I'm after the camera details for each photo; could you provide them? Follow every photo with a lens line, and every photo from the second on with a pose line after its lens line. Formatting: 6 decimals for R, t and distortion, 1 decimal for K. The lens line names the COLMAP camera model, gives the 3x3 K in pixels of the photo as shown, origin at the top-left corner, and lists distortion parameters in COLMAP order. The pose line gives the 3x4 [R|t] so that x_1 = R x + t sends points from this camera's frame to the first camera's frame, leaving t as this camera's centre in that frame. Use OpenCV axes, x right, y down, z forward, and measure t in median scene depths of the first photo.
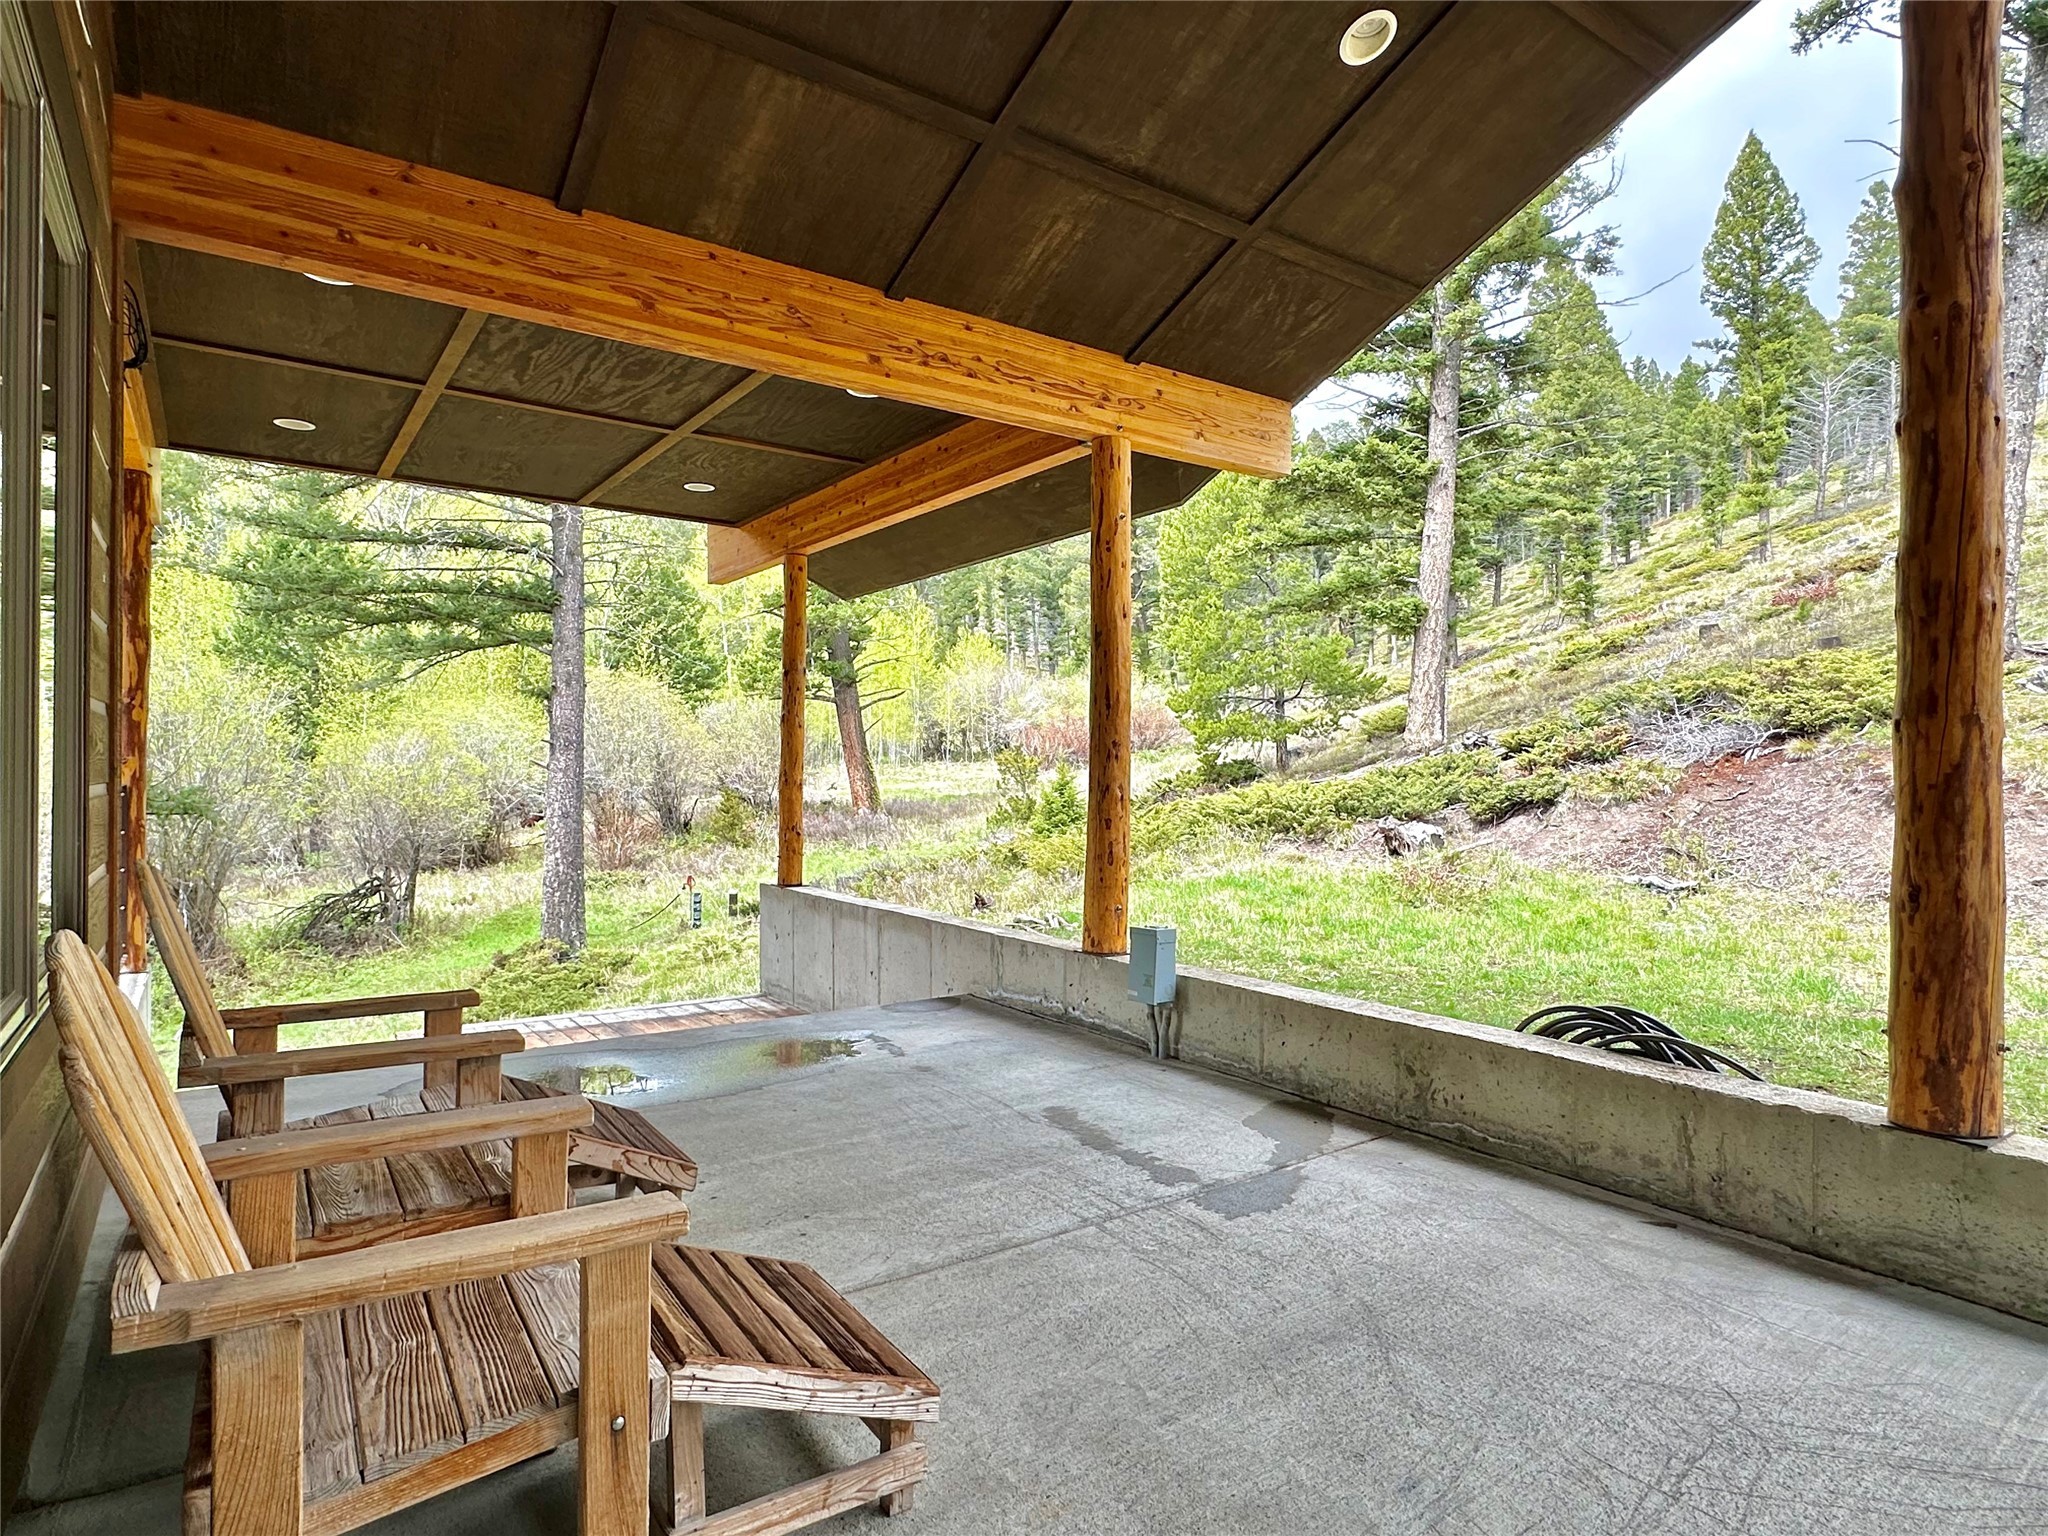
lens RADIAL K [[1157.1, 0, 1021.4], [0, 1157.1, 778.6], [0, 0, 1]] dist [-0.001376, 0.000718]
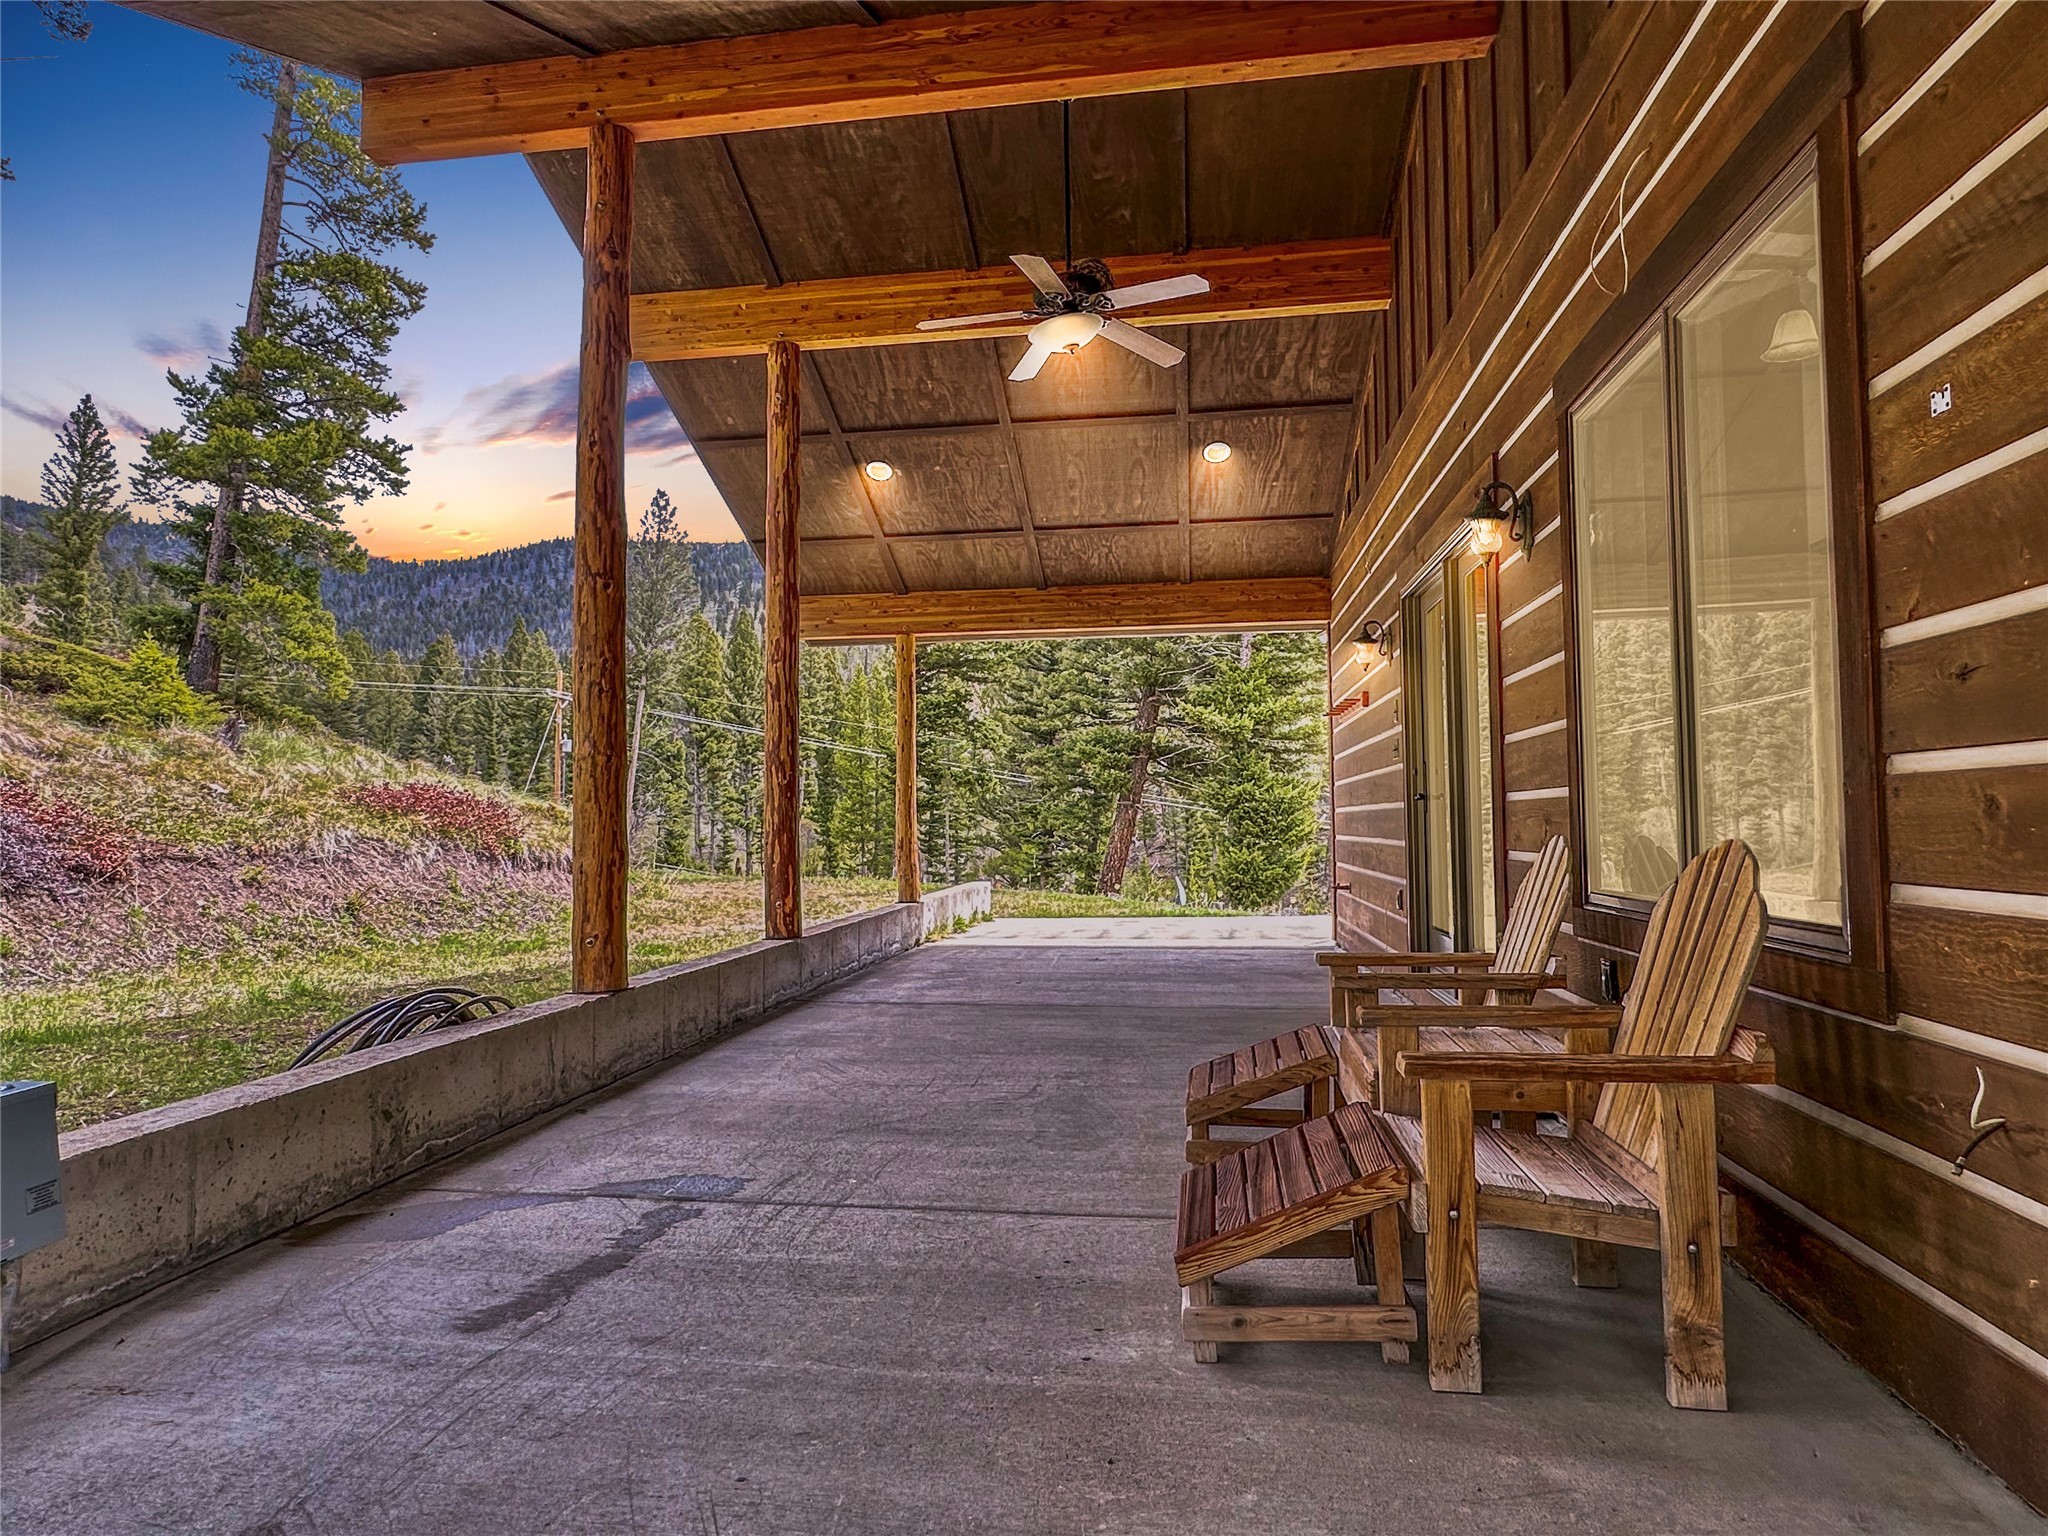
lens RADIAL K [[1157.1, 0, 1021.4], [0, 1157.1, 778.6], [0, 0, 1]] dist [-0.001376, 0.000718]
pose [[-0.731779, 0.025755, 0.681055, -0.661836], [0.007195, 0.999522, -0.030067, 0.029232], [-0.681504, -0.017103, -0.731615, 1.409926]]
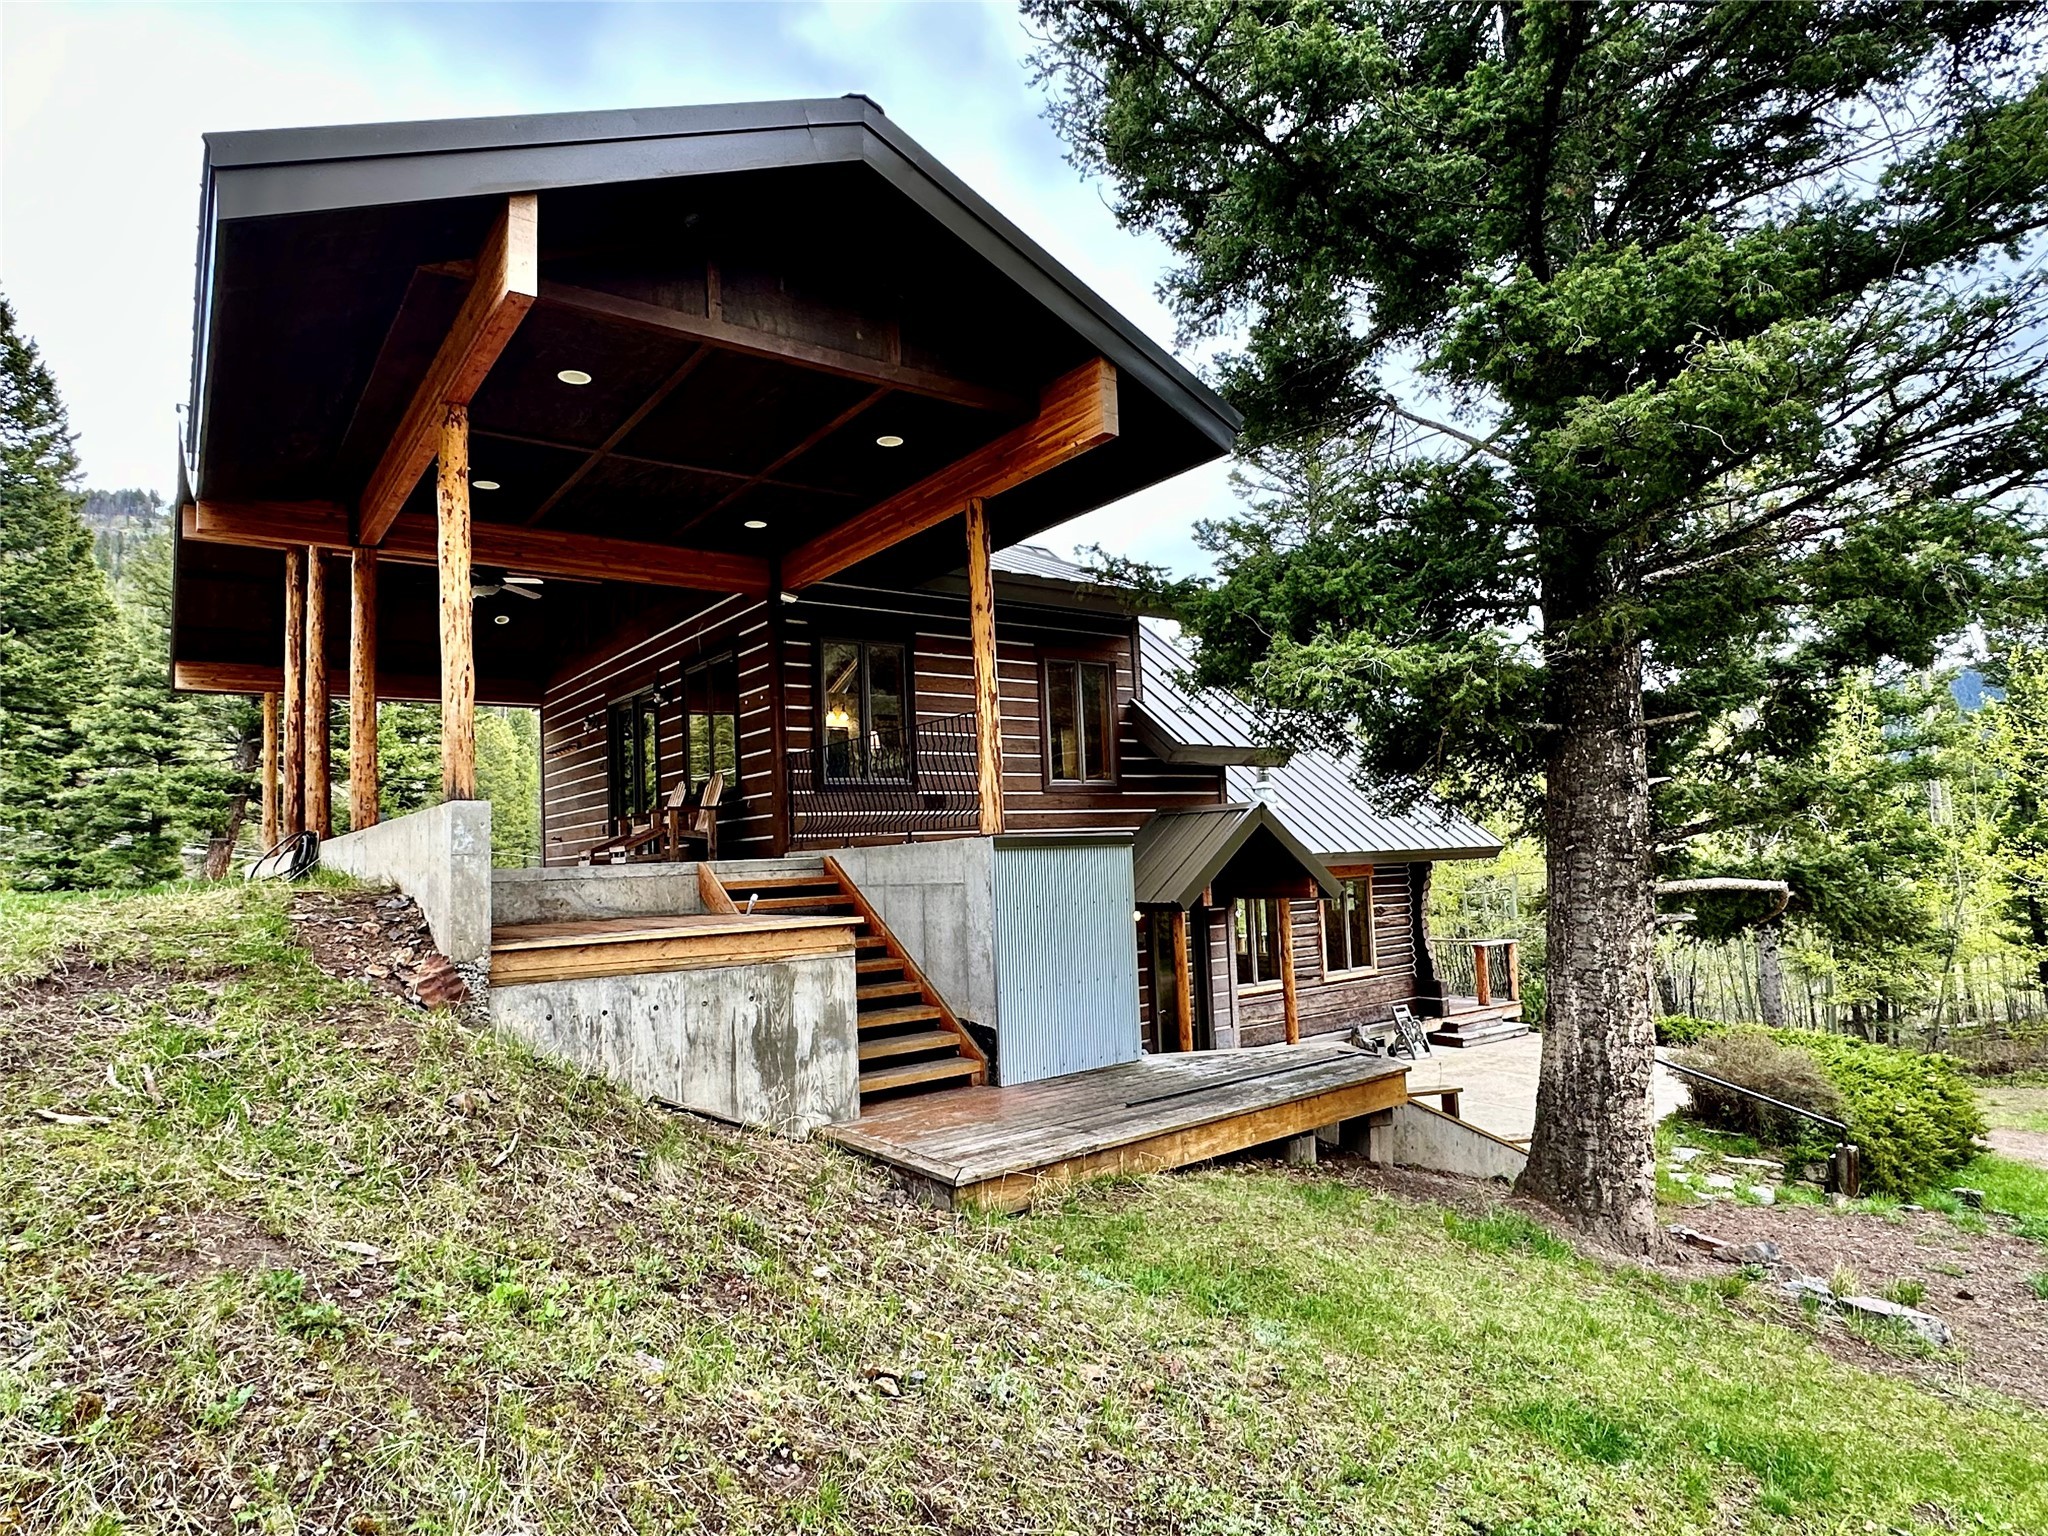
lens RADIAL K [[1155.8, 0, 1024.0], [0, 1155.8, 768.0], [0, 0, 1]] dist [0.001969, 0.000254]
pose [[-0.998664, 0.029818, -0.042194, -0.827834], [0.032944, 0.996605, -0.075452, 0.109569], [0.039801, -0.076741, -0.996256, 2.150715]]
